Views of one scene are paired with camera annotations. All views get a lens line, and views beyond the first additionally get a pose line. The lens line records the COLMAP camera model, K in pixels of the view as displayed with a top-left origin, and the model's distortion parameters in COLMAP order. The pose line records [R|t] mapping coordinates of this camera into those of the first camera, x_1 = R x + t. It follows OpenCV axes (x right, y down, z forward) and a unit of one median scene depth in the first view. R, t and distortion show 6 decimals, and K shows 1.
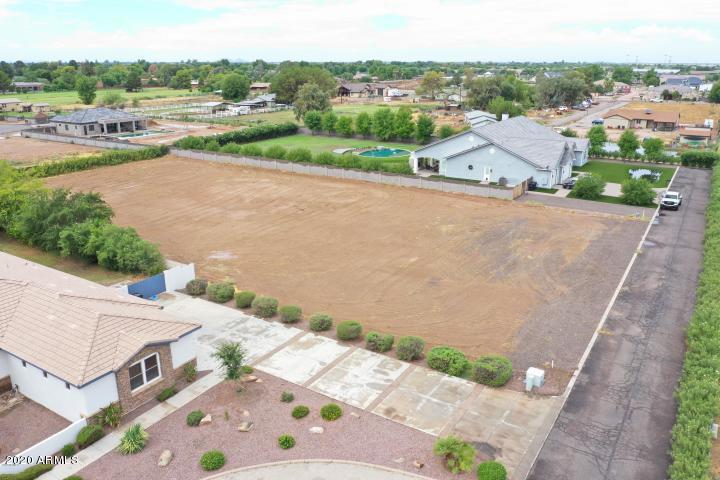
lens RADIAL K [[562.0, 0, 361.1], [0, 562.0, 239.4], [0, 0, 1]] dist [-0.009164, -0.013706]
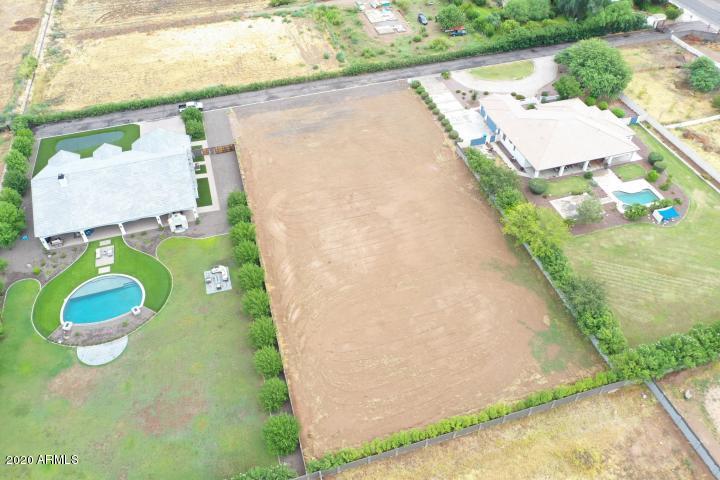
lens RADIAL K [[562.0, 0, 360.7], [0, 562.0, 239.9], [0, 0, 1]] dist [-0.009164, -0.013706]
pose [[-0.751757, -0.462777, 0.469786, -1.297244], [0.203006, 0.515396, 0.832560, -1.818576], [-0.627415, 0.721252, -0.293506, 2.231615]]
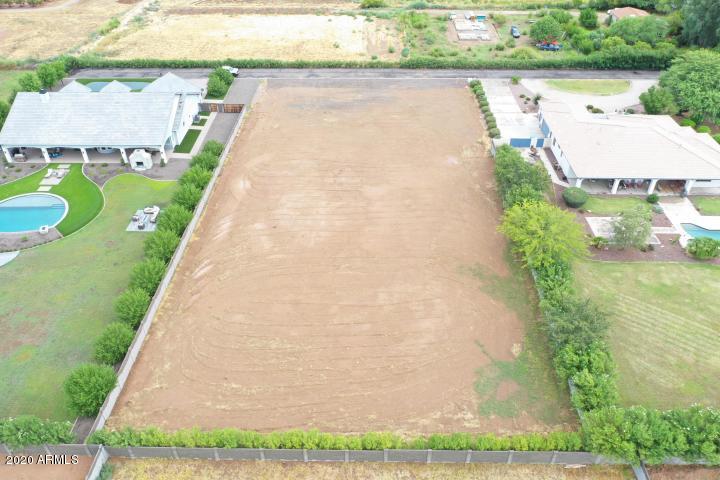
lens RADIAL K [[562.0, 0, 362.1], [0, 562.0, 239.7], [0, 0, 1]] dist [-0.009164, -0.013706]
pose [[-0.515850, -0.524012, 0.677724, -1.558745], [0.258800, 0.658822, 0.706383, -1.216252], [-0.816653, 0.539782, -0.204239, 1.926610]]
